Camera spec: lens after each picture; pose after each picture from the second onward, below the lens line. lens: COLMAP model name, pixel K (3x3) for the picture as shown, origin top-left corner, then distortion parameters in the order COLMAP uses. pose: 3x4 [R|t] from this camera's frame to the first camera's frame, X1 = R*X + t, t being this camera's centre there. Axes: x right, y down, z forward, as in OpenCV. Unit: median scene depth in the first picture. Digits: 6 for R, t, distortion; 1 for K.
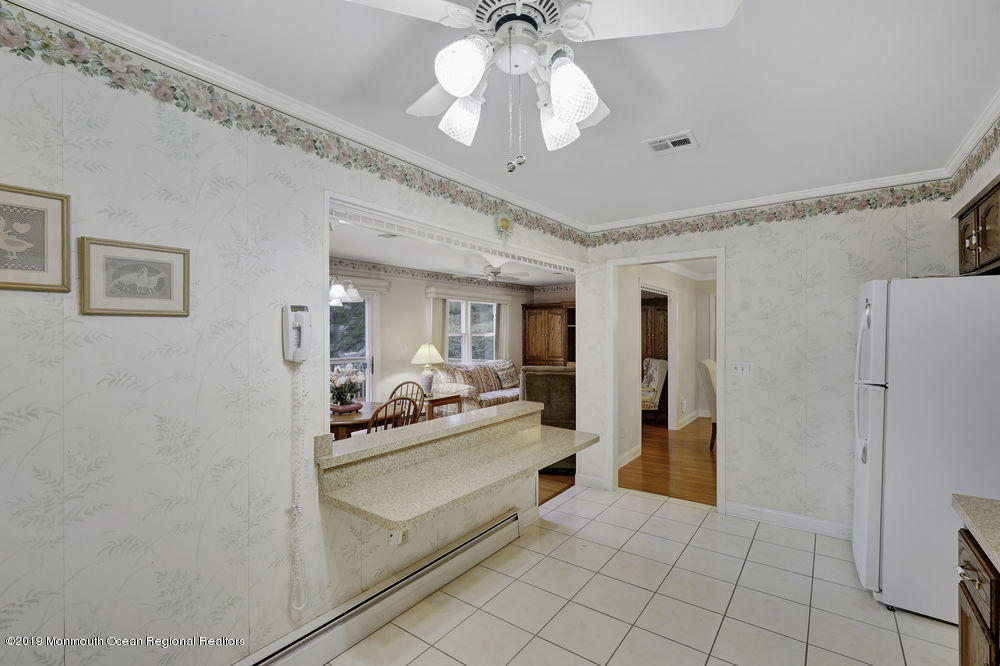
lens RADIAL K [[459.8, 0, 497.4], [0, 459.8, 333.5], [0, 0, 1]] dist [0.001538, 0.000052]
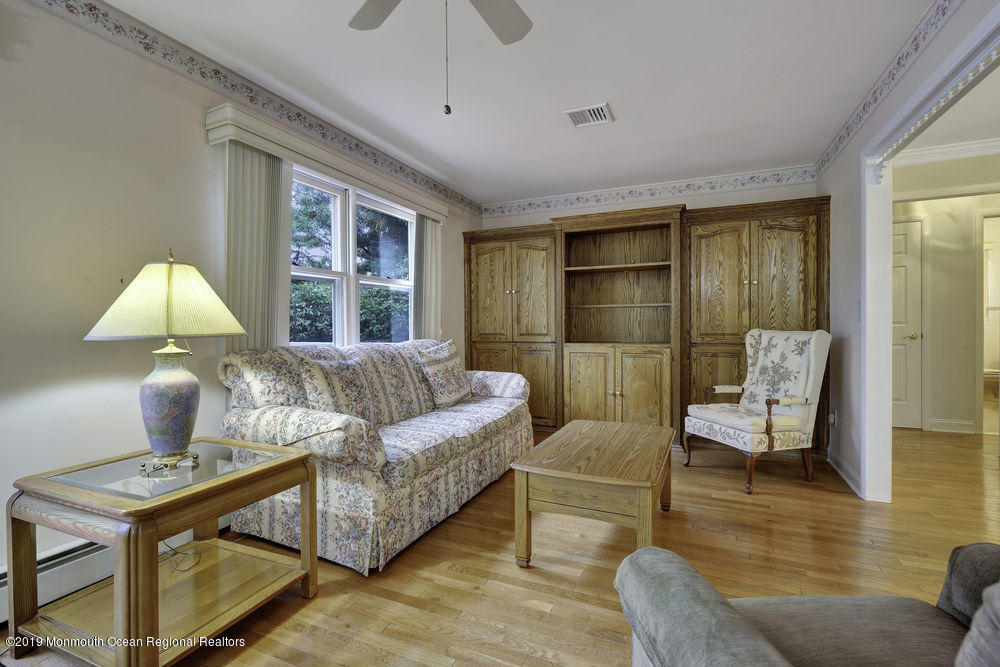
lens RADIAL K [[459.8, 0, 500.9], [0, 459.8, 322.7], [0, 0, 1]] dist [0.001538, 0.000052]
pose [[0.973001, -0.001056, 0.230797, -0.027645], [0.003297, 0.999951, -0.009325, 0.047878], [-0.230776, 0.009835, 0.972957, 0.584855]]
